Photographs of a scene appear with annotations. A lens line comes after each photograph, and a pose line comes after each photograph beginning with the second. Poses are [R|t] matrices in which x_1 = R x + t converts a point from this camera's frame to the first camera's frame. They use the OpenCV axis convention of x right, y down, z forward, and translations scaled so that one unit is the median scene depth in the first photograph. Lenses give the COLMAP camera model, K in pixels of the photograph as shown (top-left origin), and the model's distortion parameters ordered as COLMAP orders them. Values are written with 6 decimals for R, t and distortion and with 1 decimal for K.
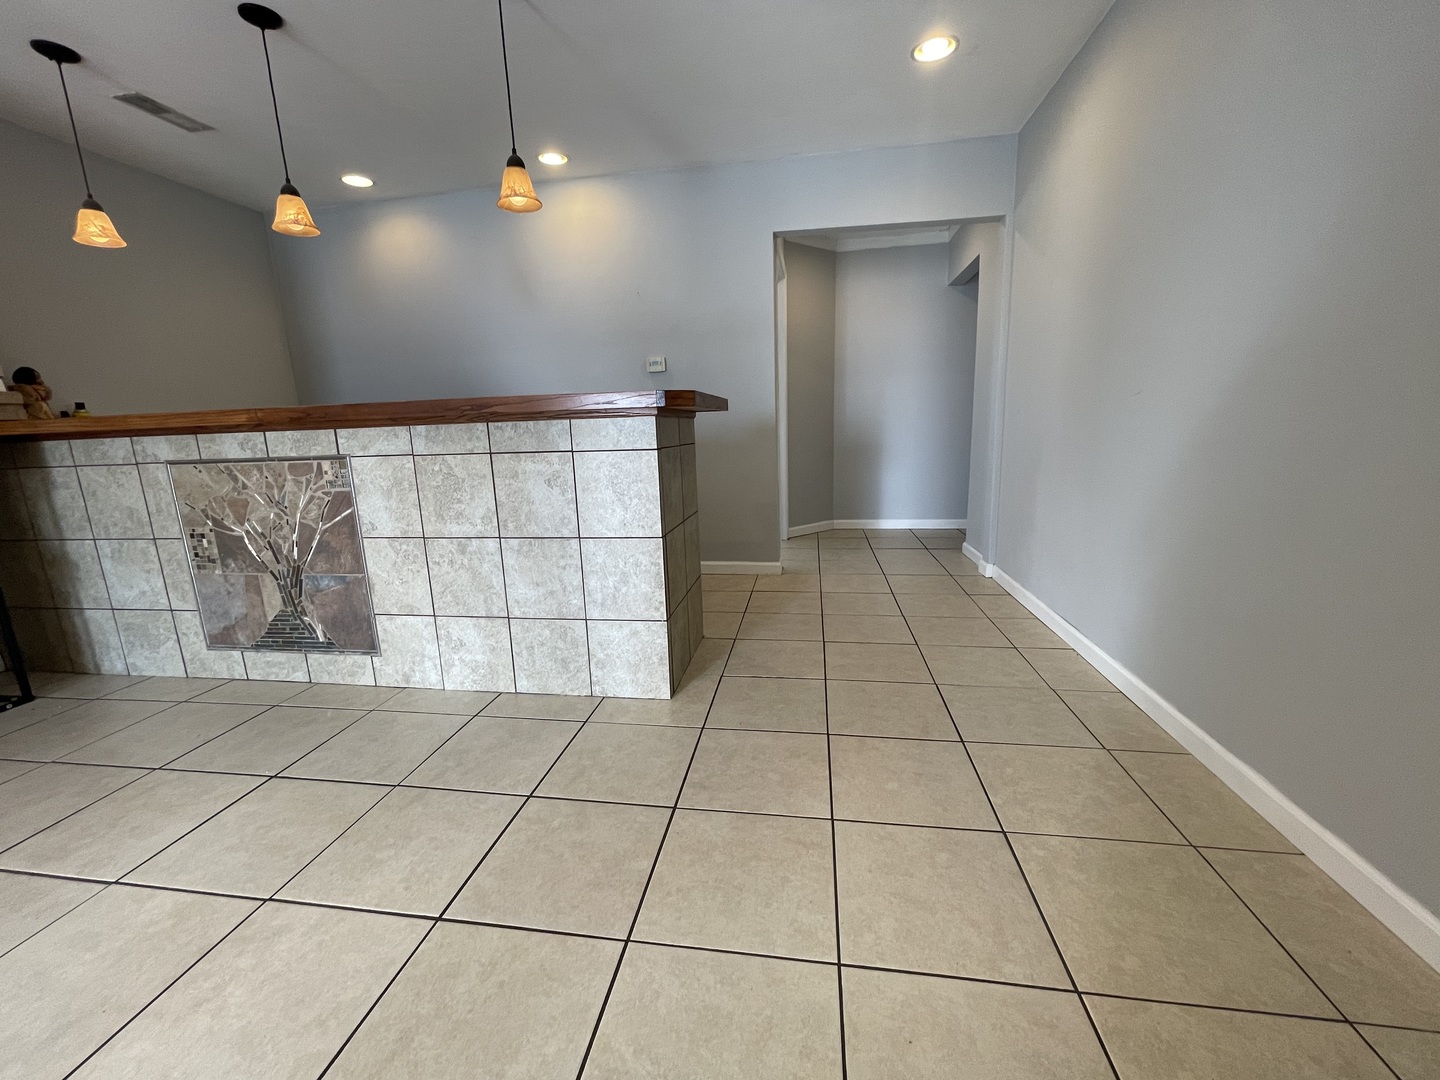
lens RADIAL K [[578.4, 0, 720.6], [0, 578.4, 549.3], [0, 0, 1]] dist [-0.001224, 0.000416]
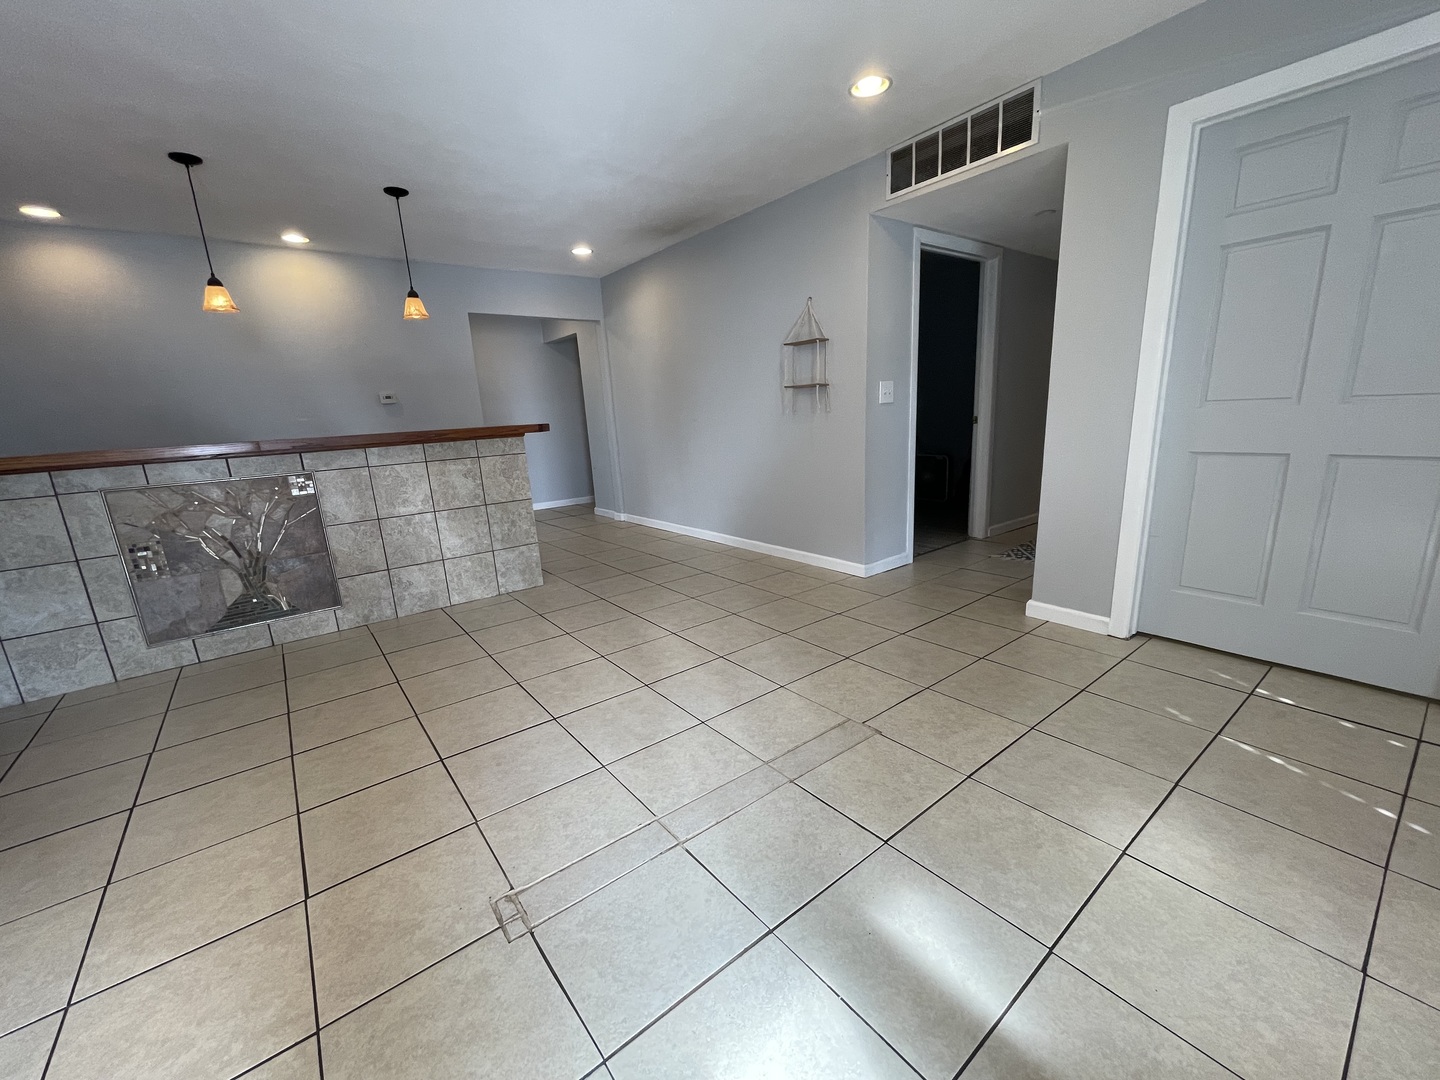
lens RADIAL K [[578.4, 0, 723.0], [0, 578.4, 544.6], [0, 0, 1]] dist [-0.001224, 0.000416]
pose [[0.684442, -0.169453, 0.709101, -0.965620], [0.184667, 0.981191, 0.056229, 0.127635], [-0.705292, 0.092462, 0.702861, -0.725052]]
